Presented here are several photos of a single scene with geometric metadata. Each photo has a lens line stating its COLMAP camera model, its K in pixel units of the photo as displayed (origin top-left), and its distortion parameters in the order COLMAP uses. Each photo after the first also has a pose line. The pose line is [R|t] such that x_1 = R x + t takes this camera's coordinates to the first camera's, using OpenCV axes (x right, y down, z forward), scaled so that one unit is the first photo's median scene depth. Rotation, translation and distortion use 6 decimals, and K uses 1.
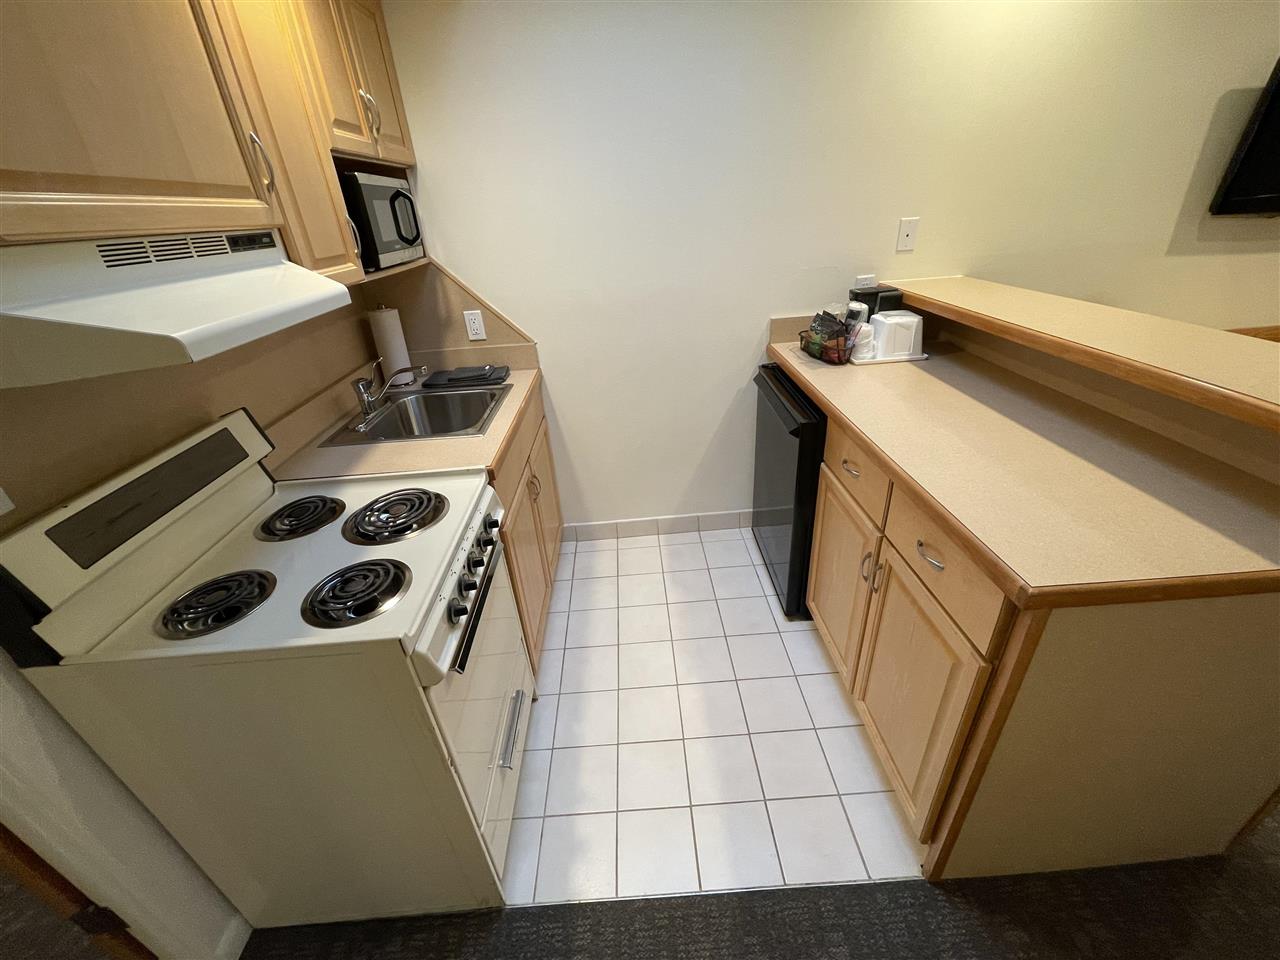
lens RADIAL K [[516.5, 0, 640.0], [0, 516.5, 480.0], [0, 0, 1]] dist [-0.001557, -0.000478]
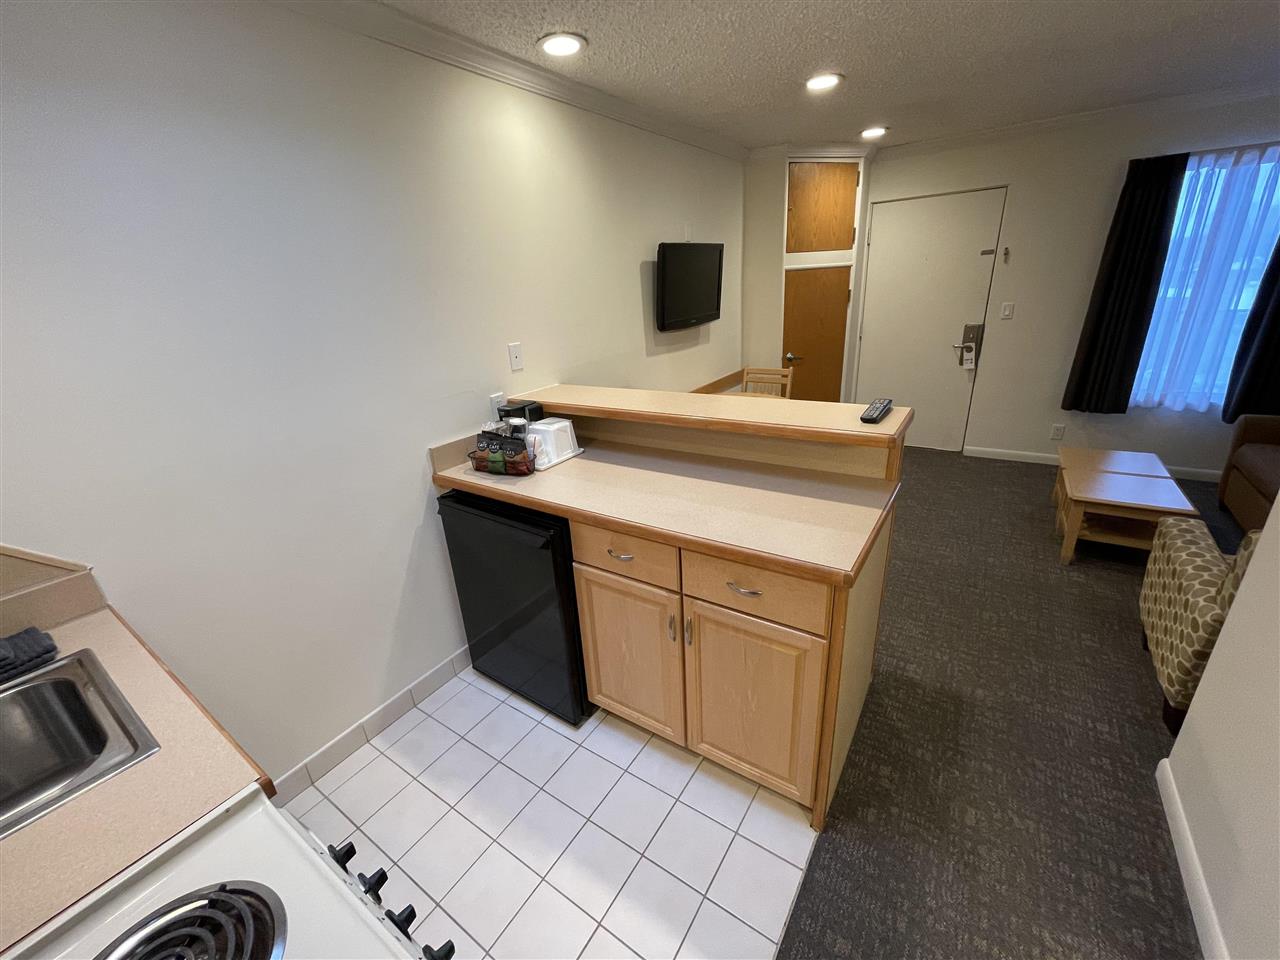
lens RADIAL K [[516.5, 0, 640.0], [0, 516.5, 480.0], [0, 0, 1]] dist [-0.001557, -0.000478]
pose [[0.589478, -0.255947, 0.766164, -0.295729], [0.399829, 0.916589, -0.001426, -0.120371], [-0.701892, 0.307175, 0.642644, 0.161898]]
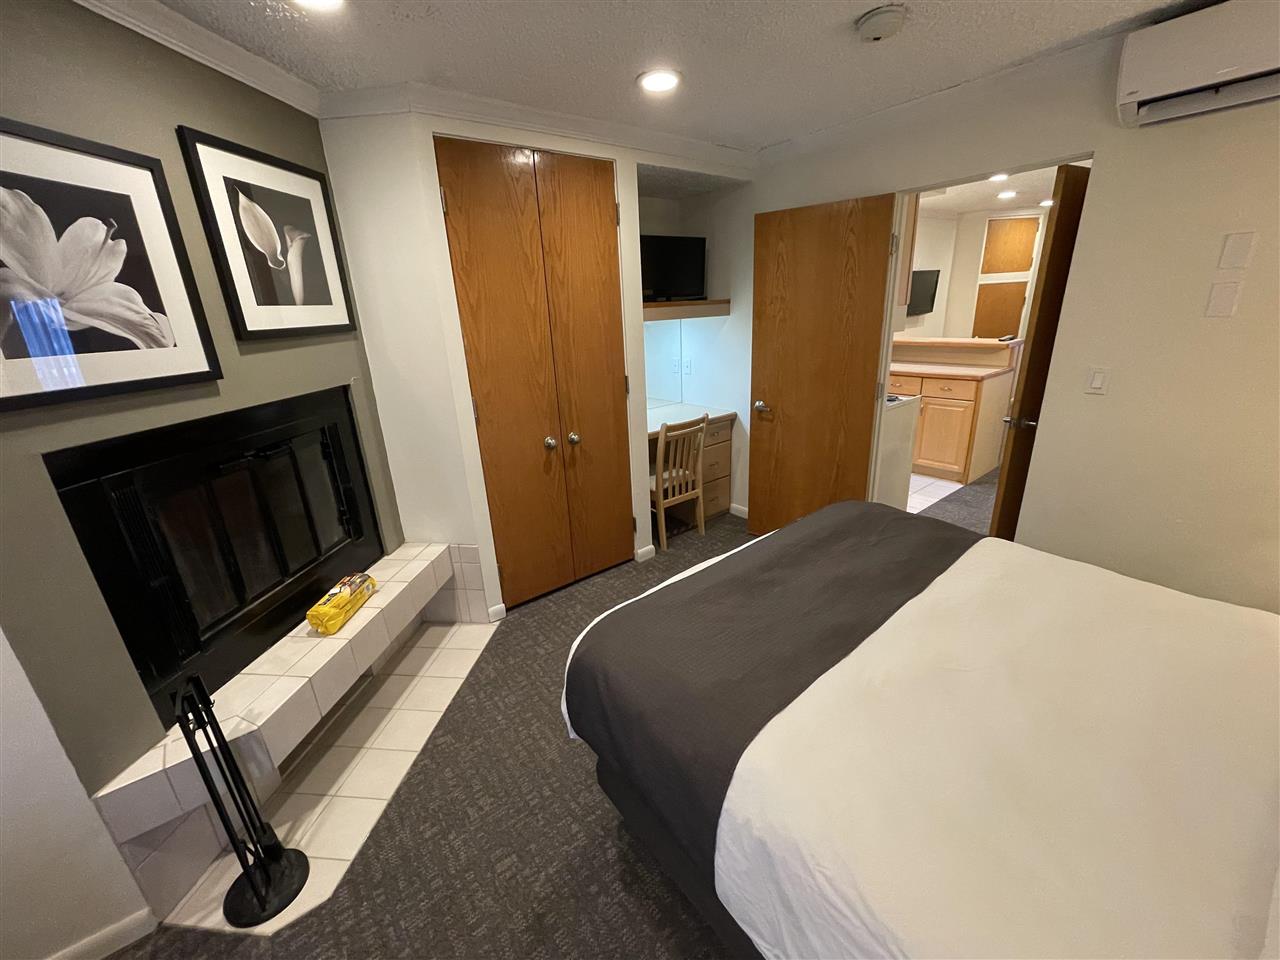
lens RADIAL K [[516.5, 0, 640.0], [0, 516.5, 480.0], [0, 0, 1]] dist [-0.001557, -0.000478]
pose [[0.805618, -0.170070, 0.567500, -2.250928], [0.278702, 0.954090, -0.109718, 0.353119], [-0.522786, 0.246554, 0.816030, -0.518768]]
